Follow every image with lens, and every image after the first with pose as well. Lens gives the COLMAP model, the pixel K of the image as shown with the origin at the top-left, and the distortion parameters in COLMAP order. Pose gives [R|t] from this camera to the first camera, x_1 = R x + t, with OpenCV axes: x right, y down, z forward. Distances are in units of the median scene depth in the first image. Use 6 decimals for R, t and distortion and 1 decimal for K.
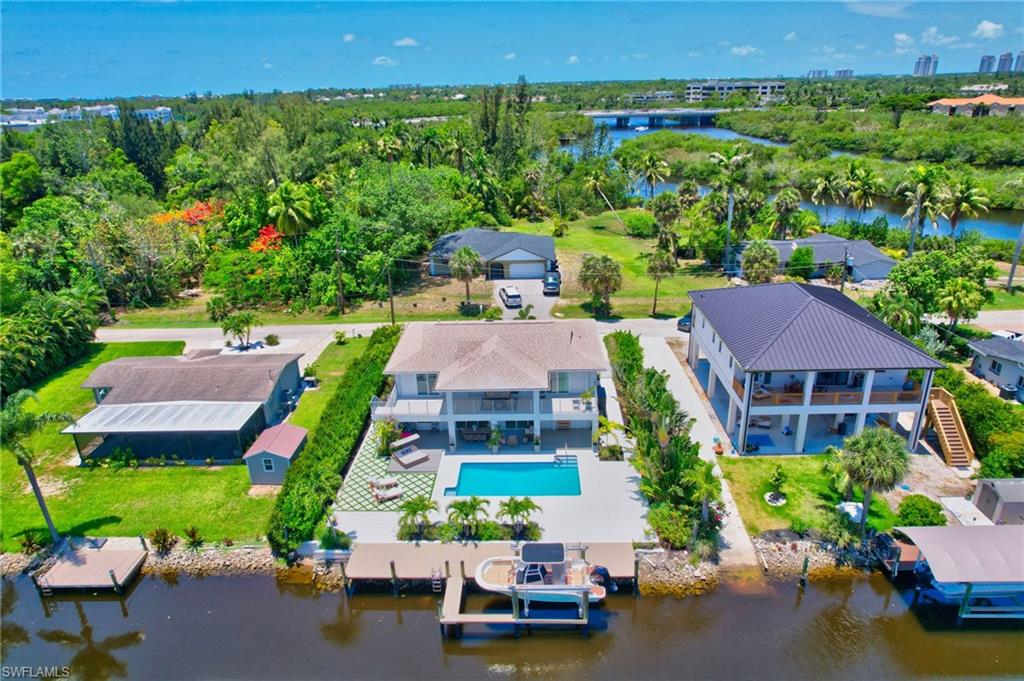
lens RADIAL K [[659.5, 0, 516.7], [0, 659.5, 331.6], [0, 0, 1]] dist [-0.068215, 0.052588]
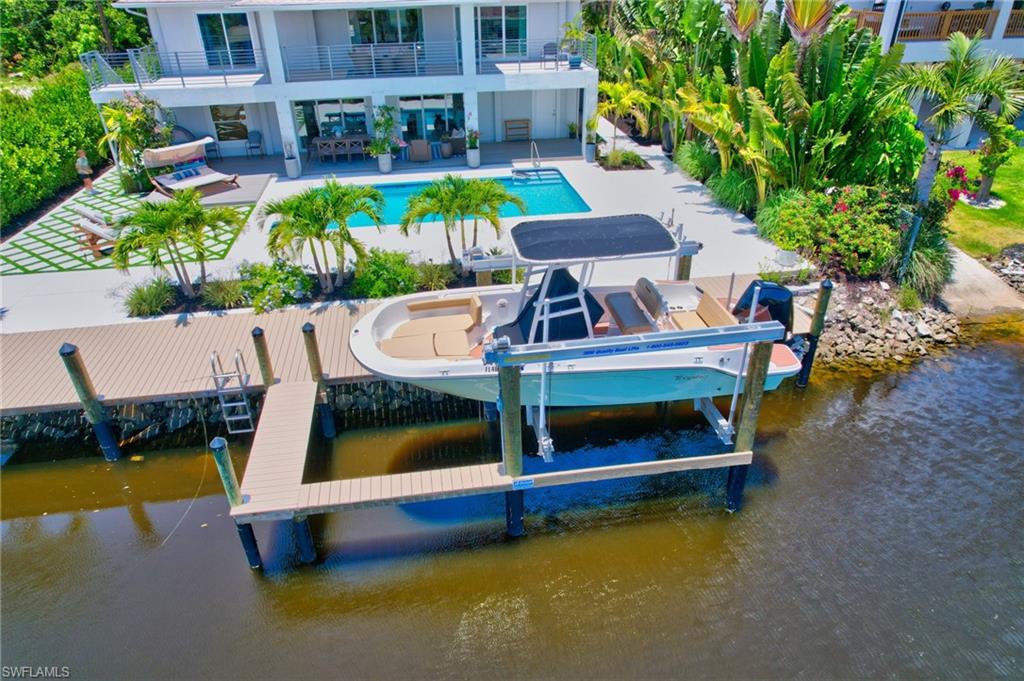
lens RADIAL K [[659.5, 0, 521.2], [0, 659.5, 347.7], [0, 0, 1]] dist [-0.068215, 0.052588]
pose [[0.981700, -0.078498, 0.173505, -0.029393], [0.048713, 0.984292, 0.169697, 0.237691], [-0.184100, -0.158139, 0.970103, 0.514777]]
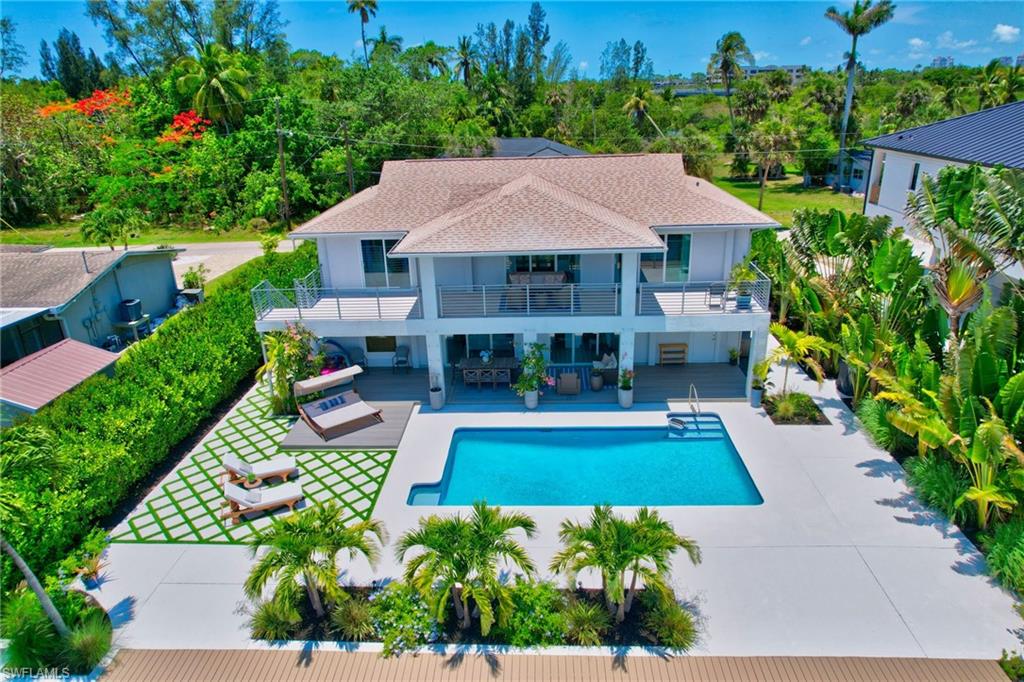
lens RADIAL K [[659.5, 0, 518.7], [0, 659.5, 339.8], [0, 0, 1]] dist [-0.068215, 0.052588]
pose [[0.999954, 0.004875, -0.008216, -0.038698], [-0.004839, 0.999979, 0.004371, 0.138566], [0.008237, -0.004331, 0.999957, 0.563204]]
